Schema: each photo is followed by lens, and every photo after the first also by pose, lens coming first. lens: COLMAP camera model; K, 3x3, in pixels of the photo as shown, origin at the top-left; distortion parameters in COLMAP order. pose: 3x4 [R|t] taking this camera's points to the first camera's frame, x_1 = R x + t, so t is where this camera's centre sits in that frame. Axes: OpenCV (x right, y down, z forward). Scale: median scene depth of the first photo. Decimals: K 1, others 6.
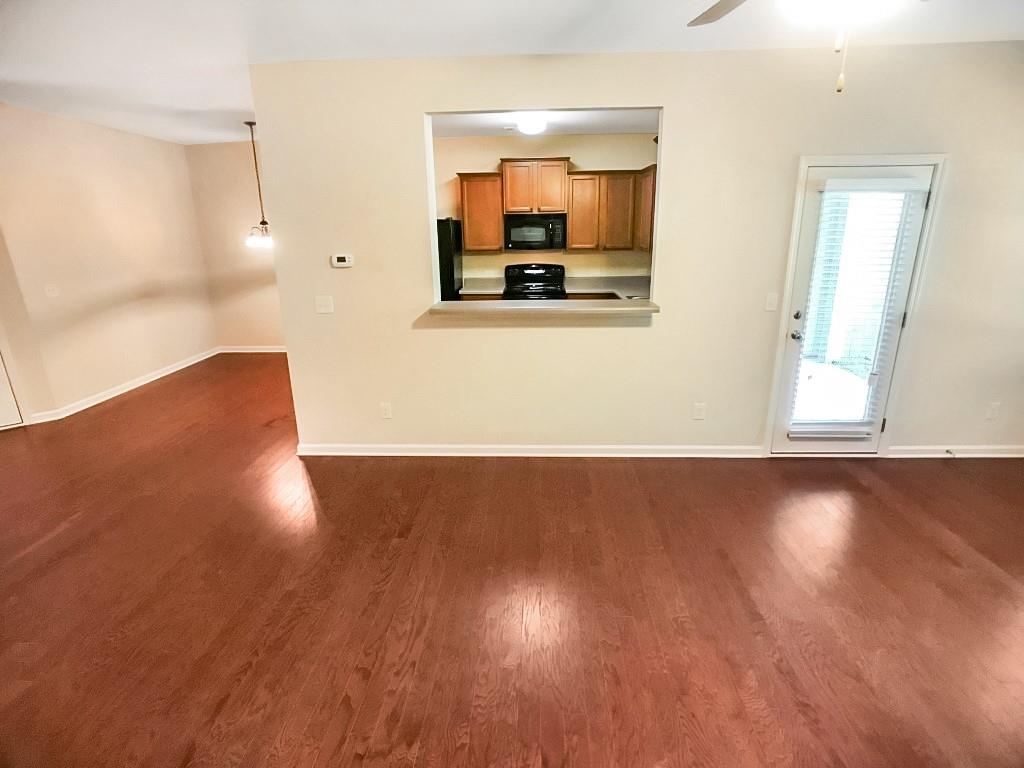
lens RADIAL K [[526.0, 0, 512.0], [0, 526.0, 384.0], [0, 0, 1]] dist [-0.002293, 0.000230]
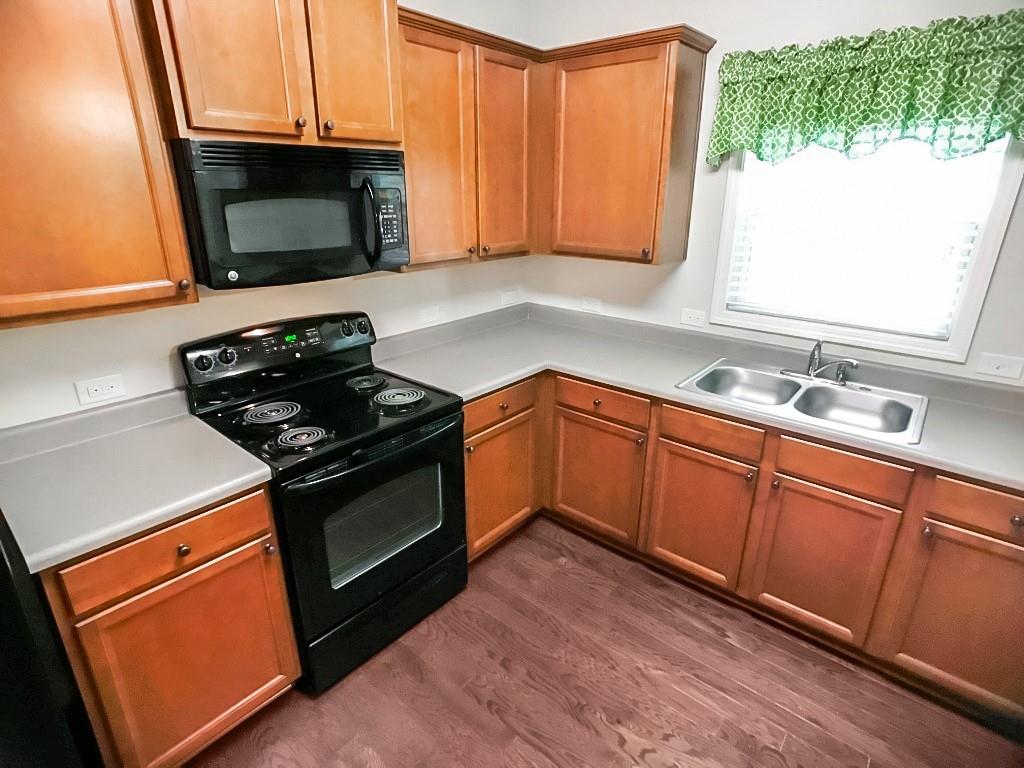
lens RADIAL K [[526.0, 0, 512.0], [0, 526.0, 384.0], [0, 0, 1]] dist [-0.002293, 0.000230]
pose [[0.624052, -0.253323, 0.739180, -0.115565], [0.208317, 0.965689, 0.155077, -0.224622], [-0.753102, 0.057208, 0.655411, 0.746564]]
